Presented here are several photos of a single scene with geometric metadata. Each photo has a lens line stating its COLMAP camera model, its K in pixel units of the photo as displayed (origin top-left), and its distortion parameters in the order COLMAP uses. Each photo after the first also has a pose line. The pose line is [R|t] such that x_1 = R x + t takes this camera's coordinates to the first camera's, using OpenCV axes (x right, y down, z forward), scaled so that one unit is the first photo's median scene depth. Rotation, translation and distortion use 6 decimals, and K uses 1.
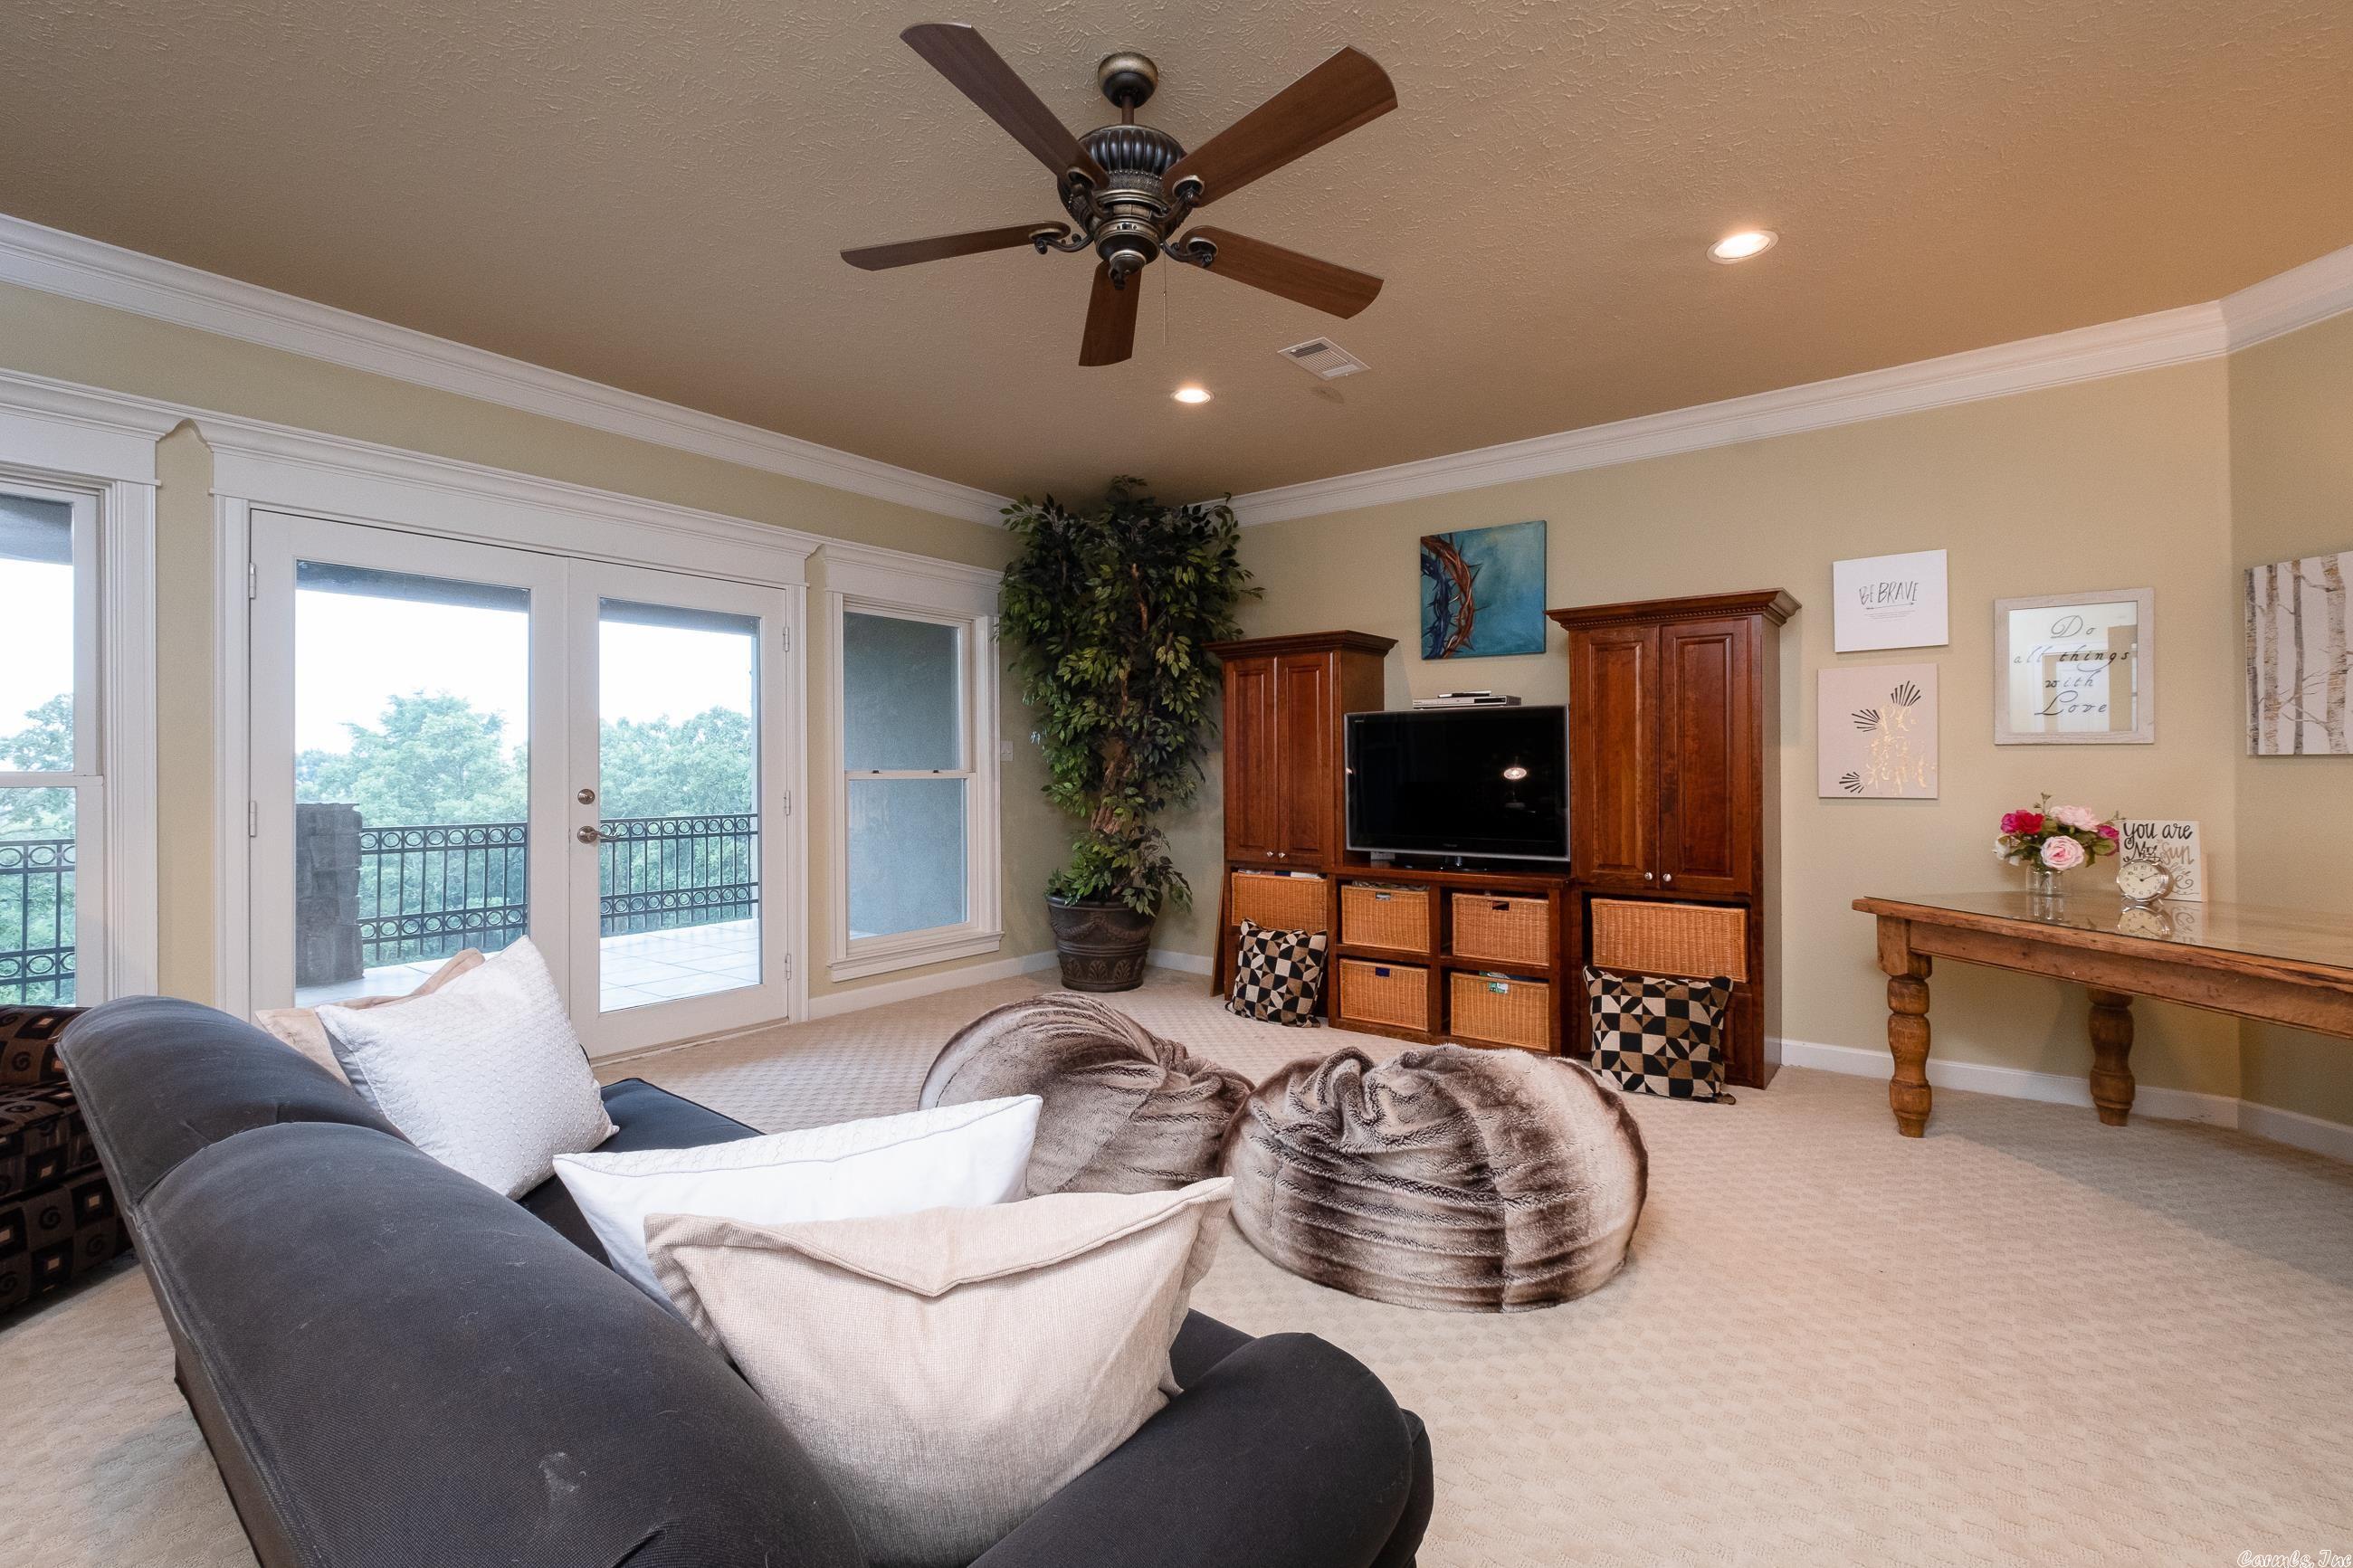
lens RADIAL K [[1022.6, 0, 1174.5], [0, 1022.6, 788.4], [0, 0, 1]] dist [0.023944, -0.000097]
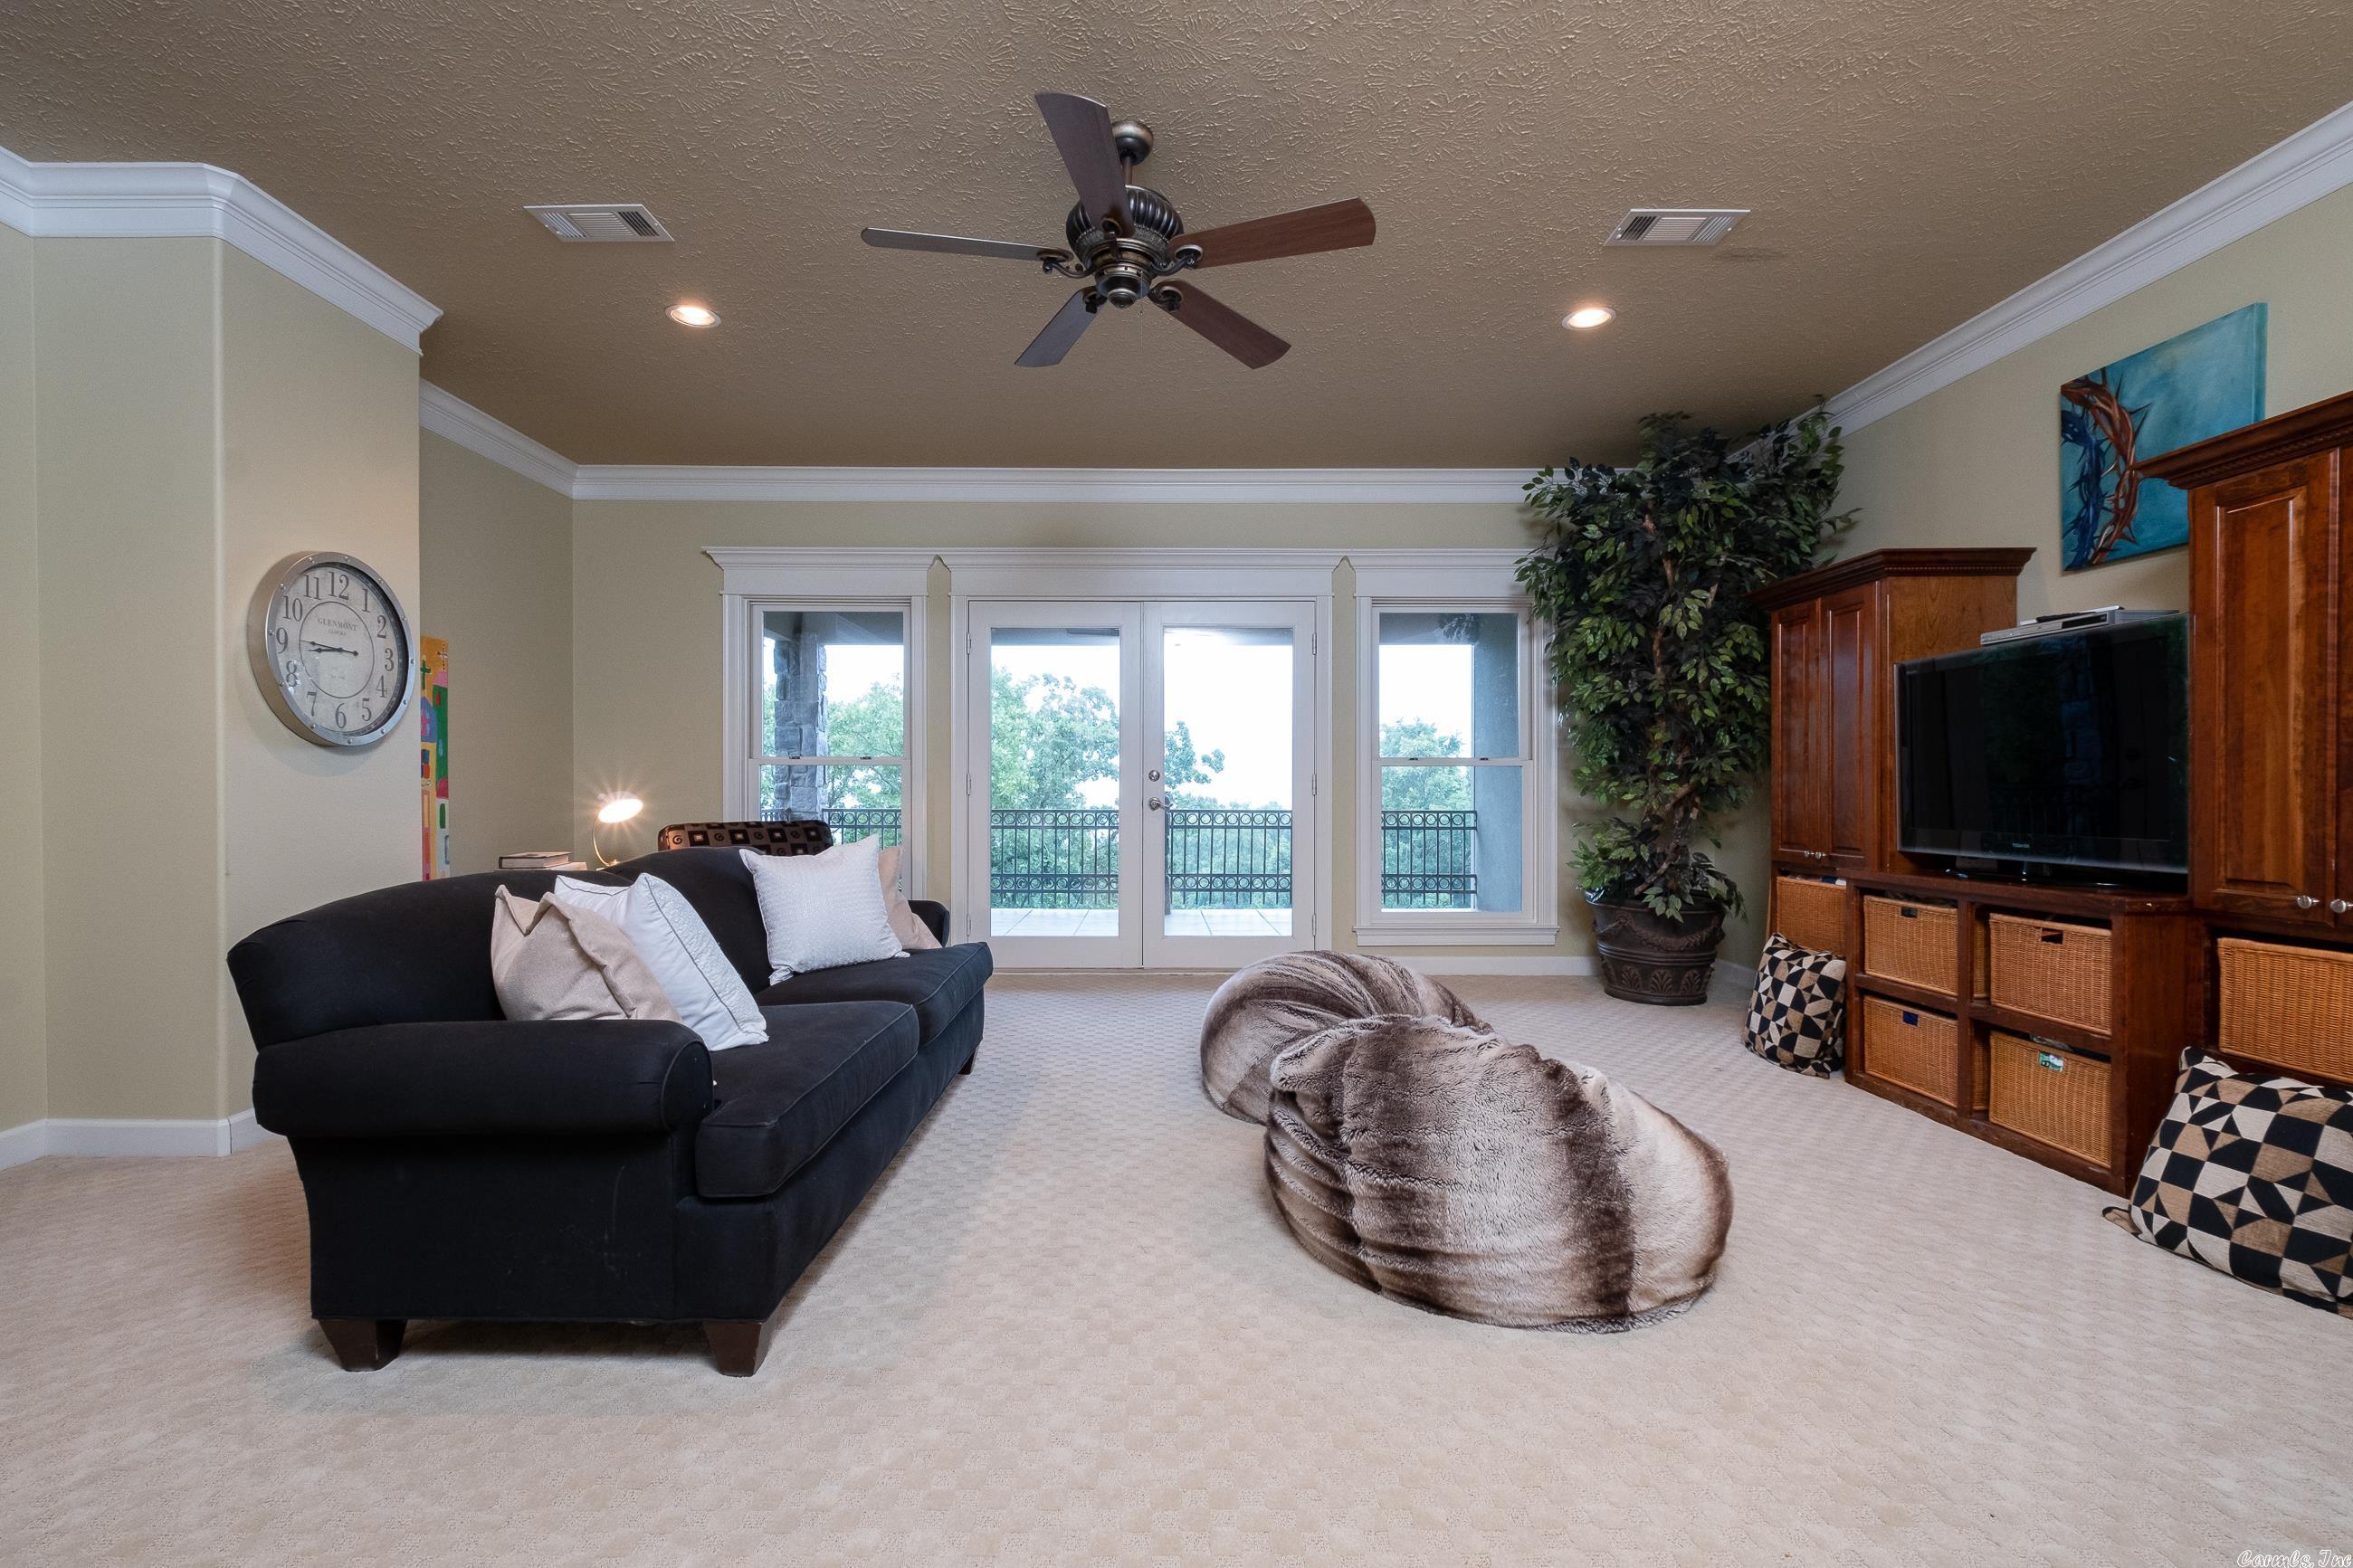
lens RADIAL K [[1035.9, 0, 1169.2], [0, 1035.9, 832.6], [0, 0, 1]] dist [-0.002379, -0.000445]
pose [[0.616594, 0.035408, -0.786484, 0.442389], [-0.018123, 0.999362, 0.030784, 0.035184], [0.787072, -0.004728, 0.616842, 0.139160]]
